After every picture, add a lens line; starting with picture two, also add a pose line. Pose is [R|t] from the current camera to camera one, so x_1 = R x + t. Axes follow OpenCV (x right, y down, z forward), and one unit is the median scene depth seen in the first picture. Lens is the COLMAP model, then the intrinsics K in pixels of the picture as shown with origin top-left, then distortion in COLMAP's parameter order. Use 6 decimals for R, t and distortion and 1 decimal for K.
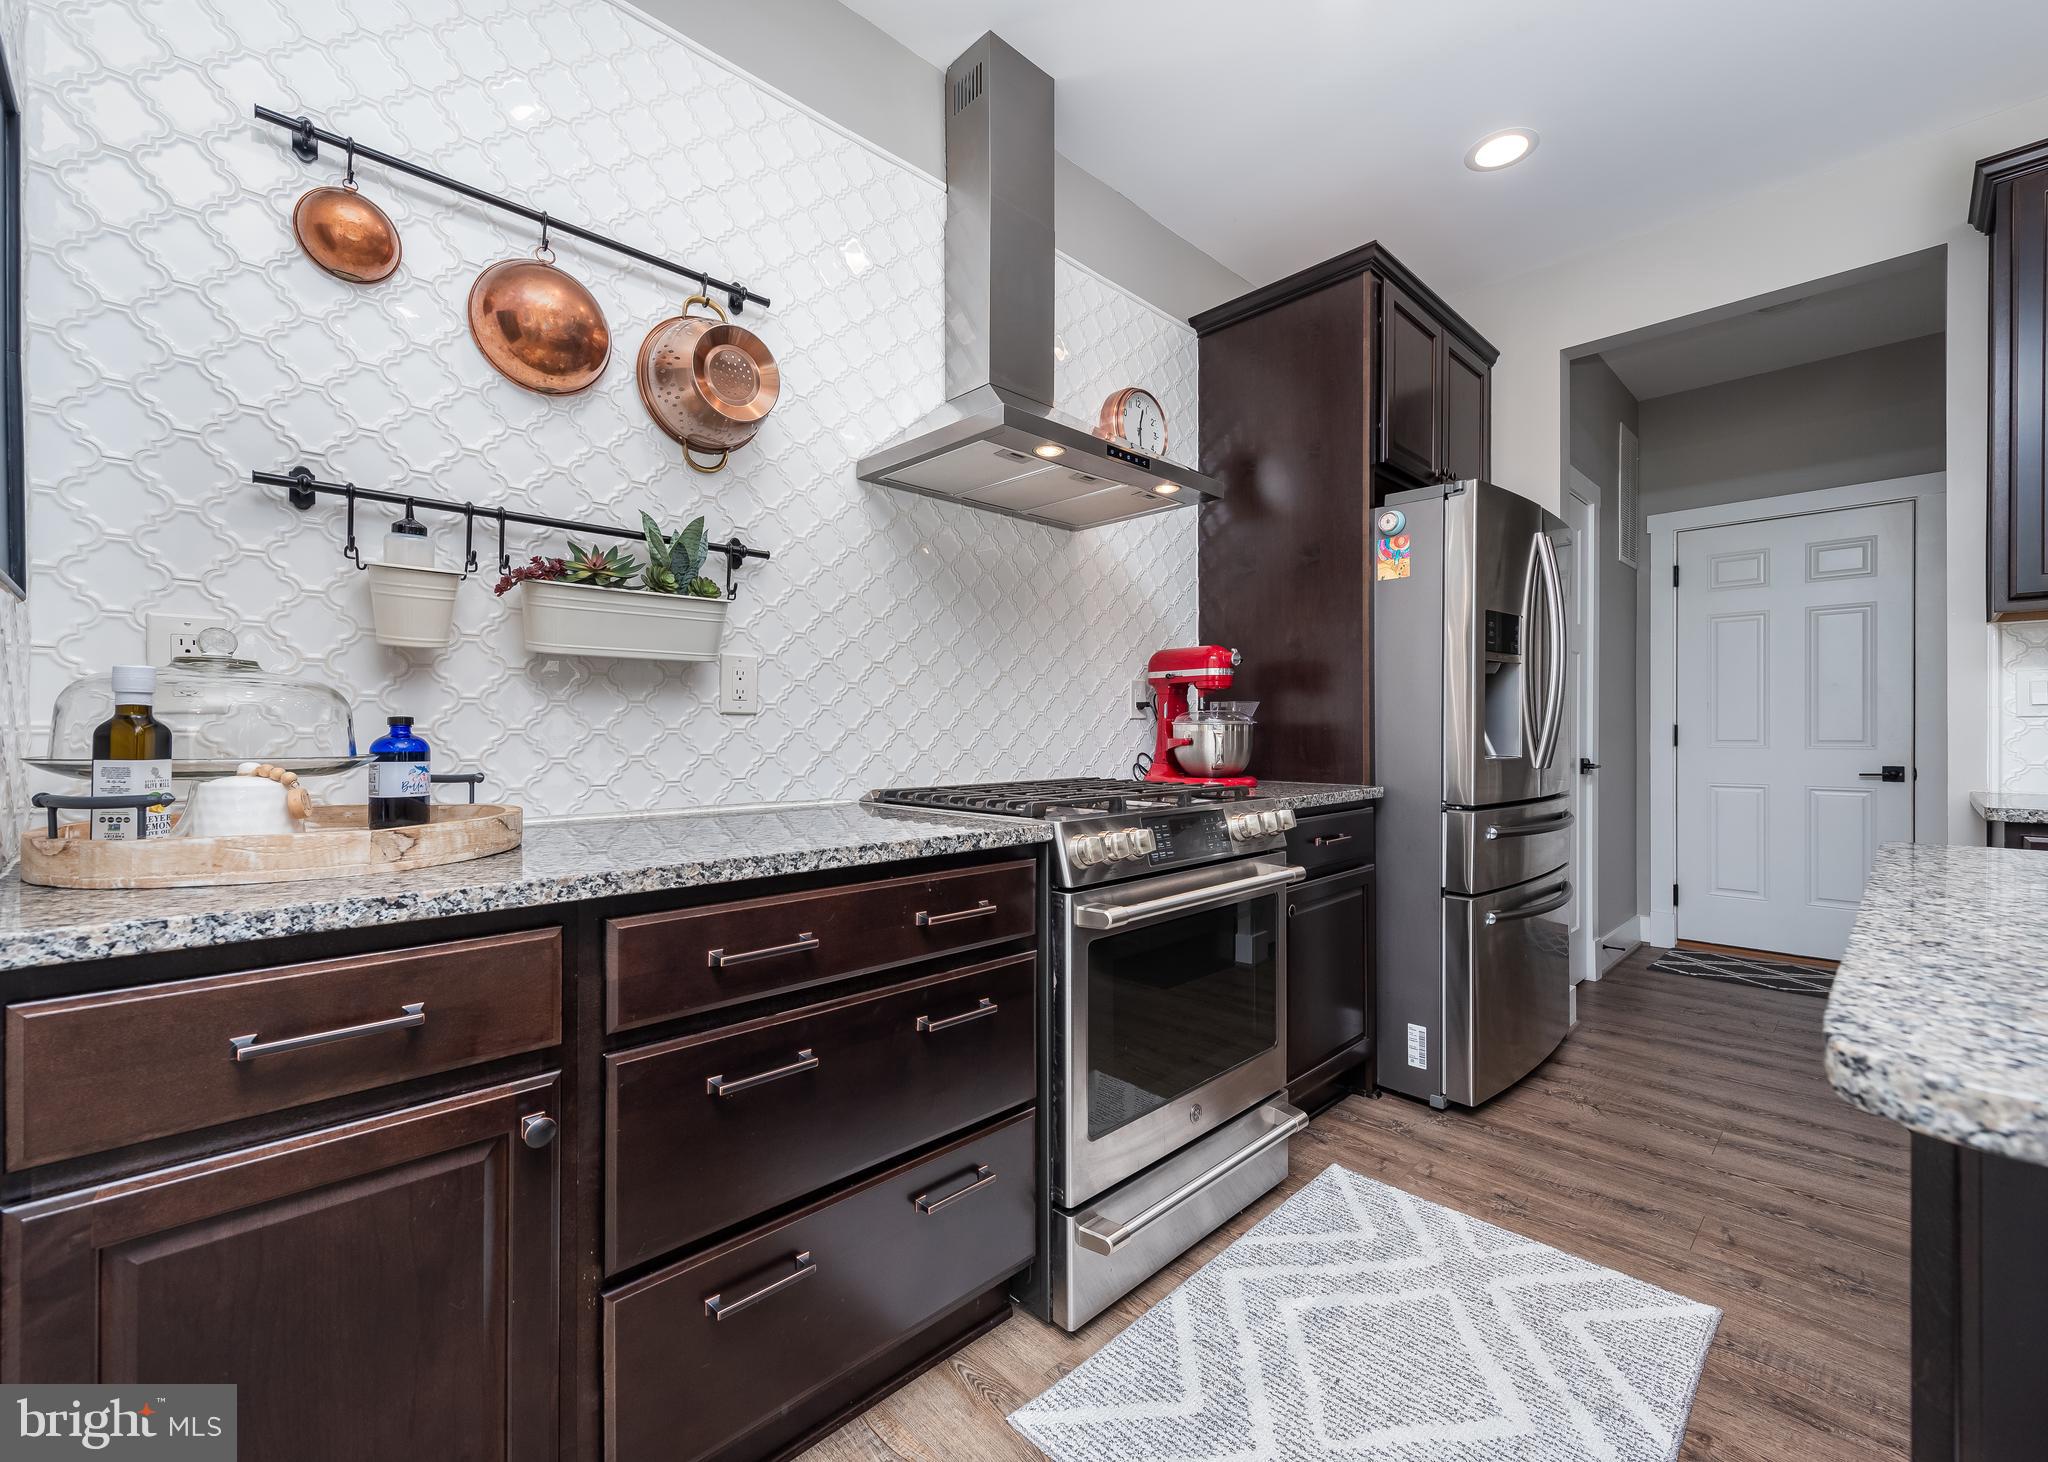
lens RADIAL K [[852.4, 0, 1042.8], [0, 852.4, 733.9], [0, 0, 1]] dist [0.001632, 0.000113]
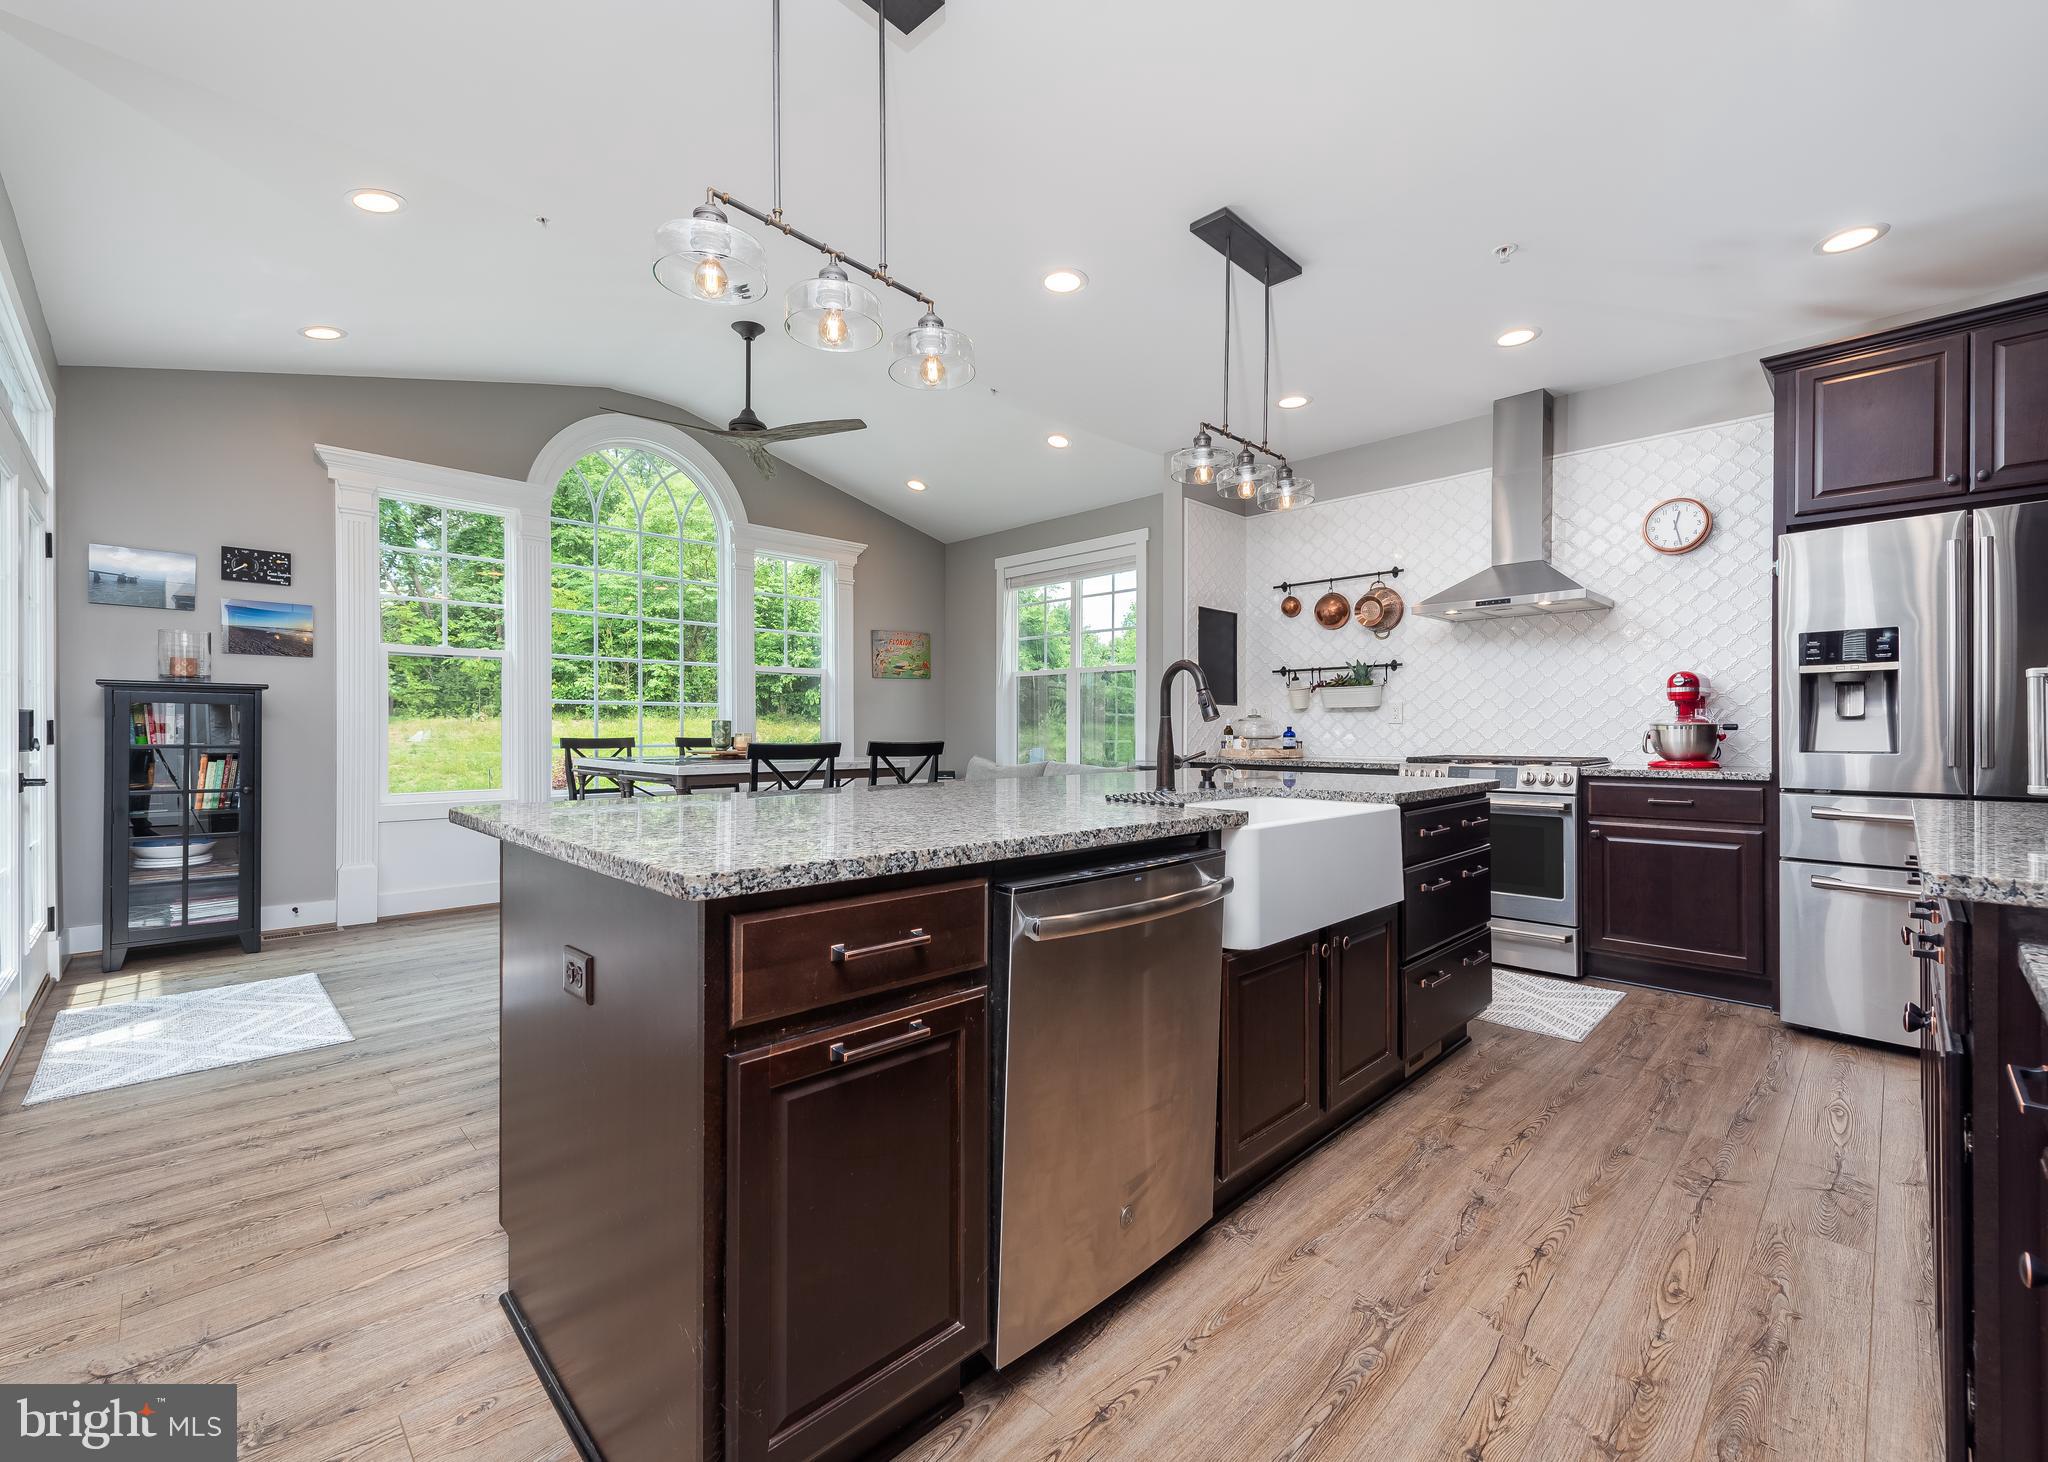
lens RADIAL K [[852.4, 0, 1042.8], [0, 852.4, 733.9], [0, 0, 1]] dist [0.001632, 0.000113]
pose [[0.014312, 0.001045, -0.999897, 2.946624], [-0.000944, 0.999999, 0.001032, 0.010897], [0.999897, 0.000929, 0.014313, -0.208906]]
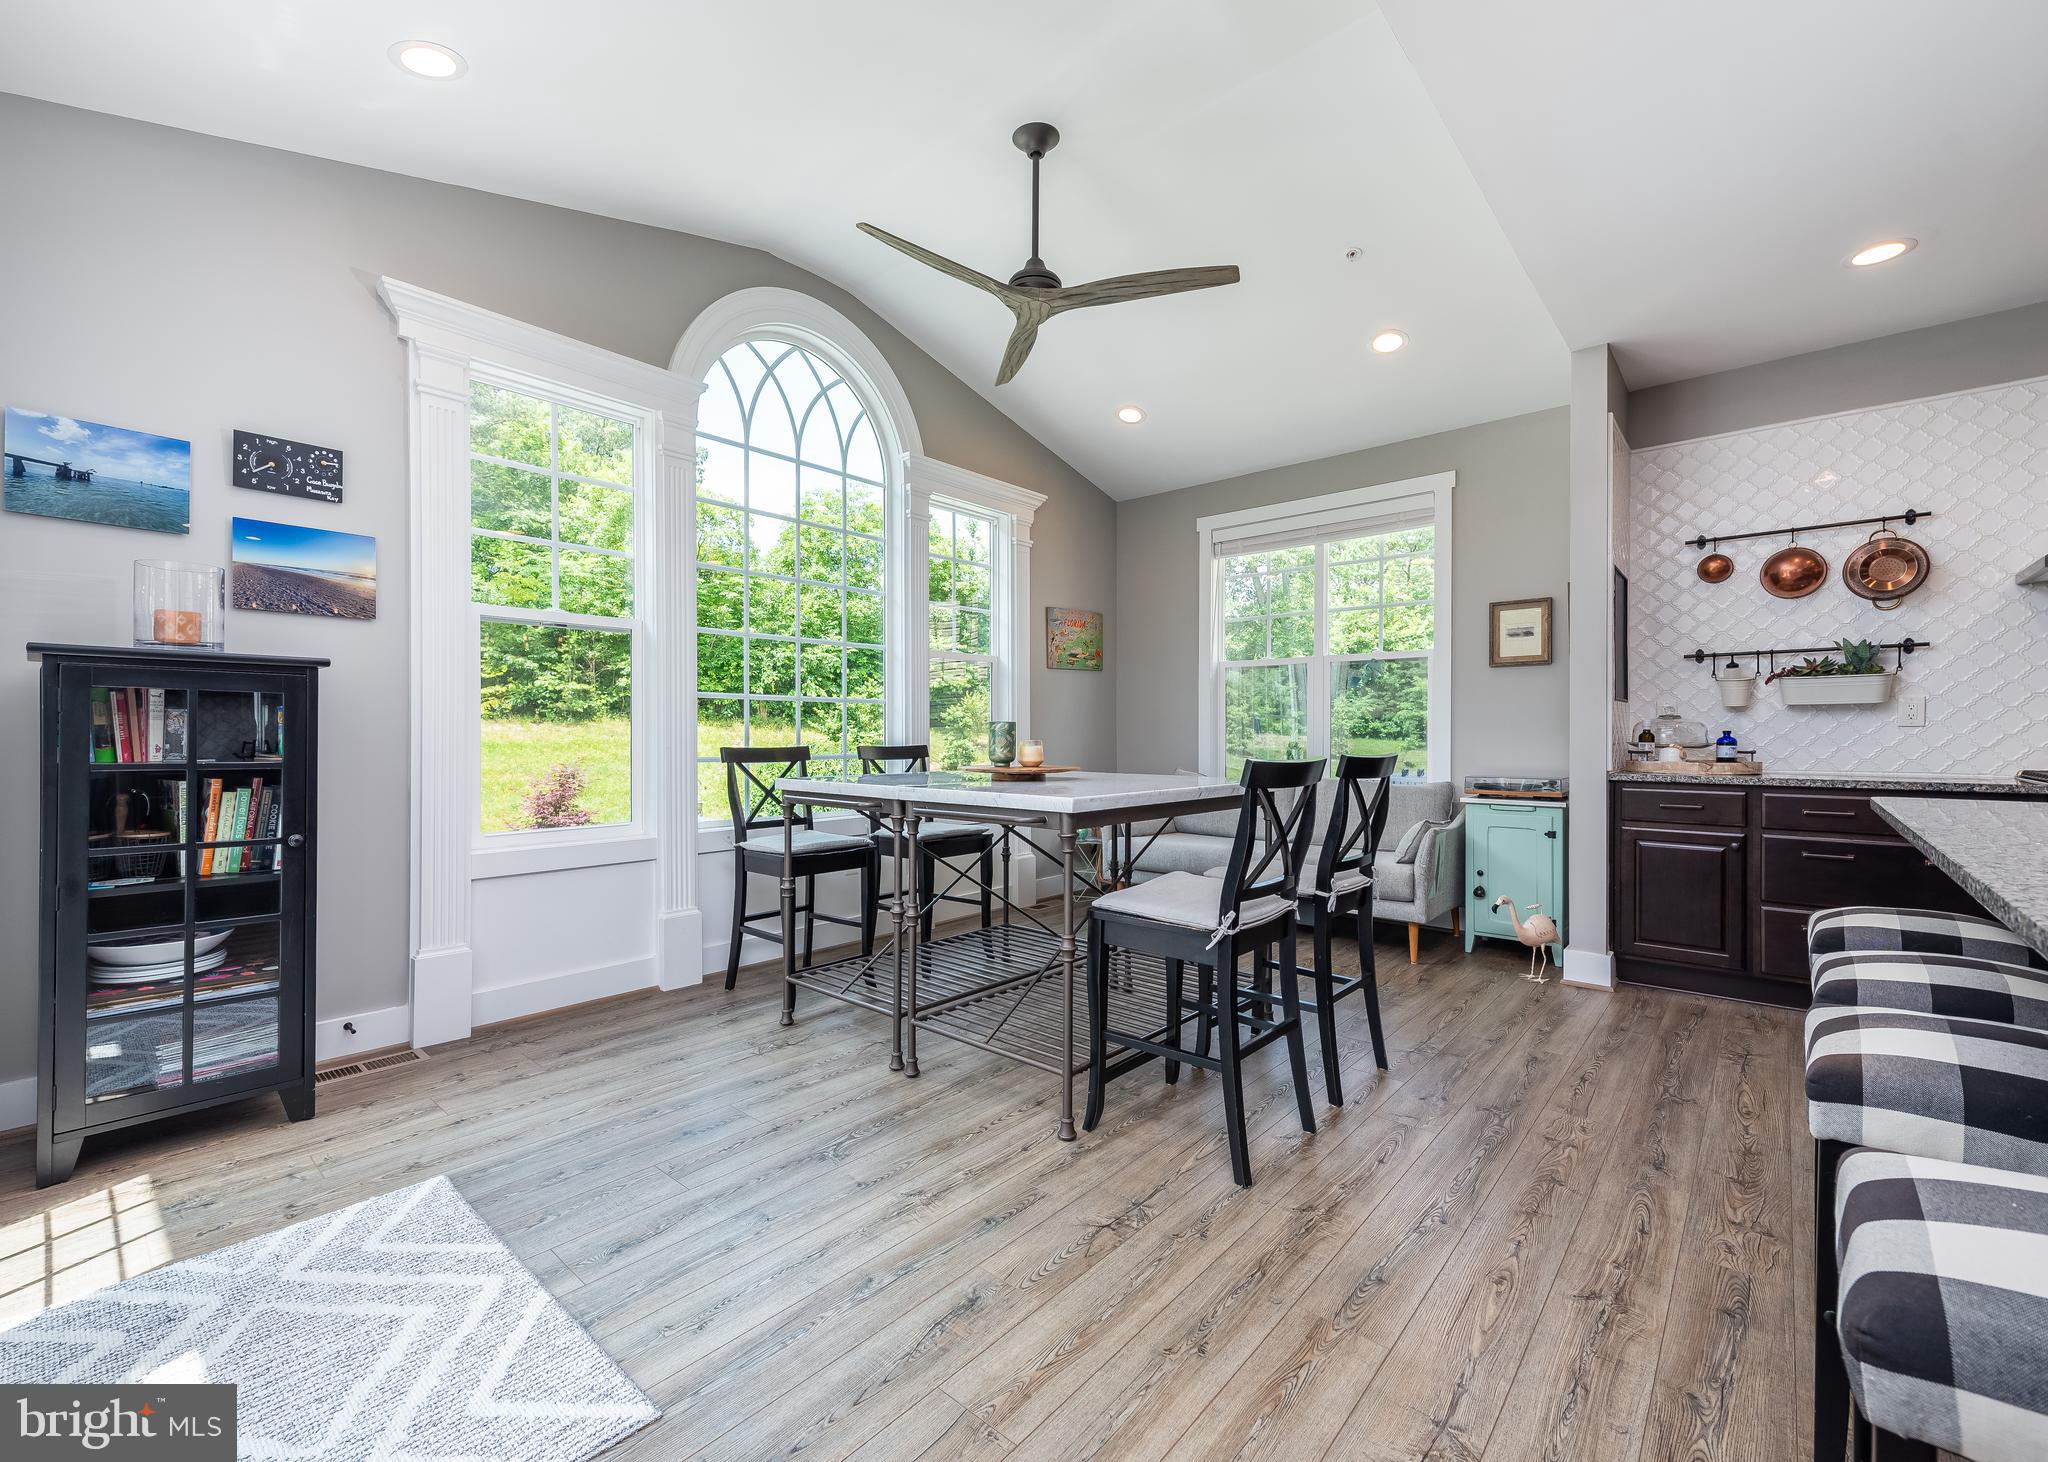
lens RADIAL K [[856.9, 0, 1021.8], [0, 856.9, 741.6], [0, 0, 1]] dist [0.004002, 0.000323]
pose [[0.070716, 0.004757, -0.997485, 1.854855], [-0.000469, 0.999989, 0.004736, 0.004491], [0.997496, 0.000133, 0.070717, -1.497909]]
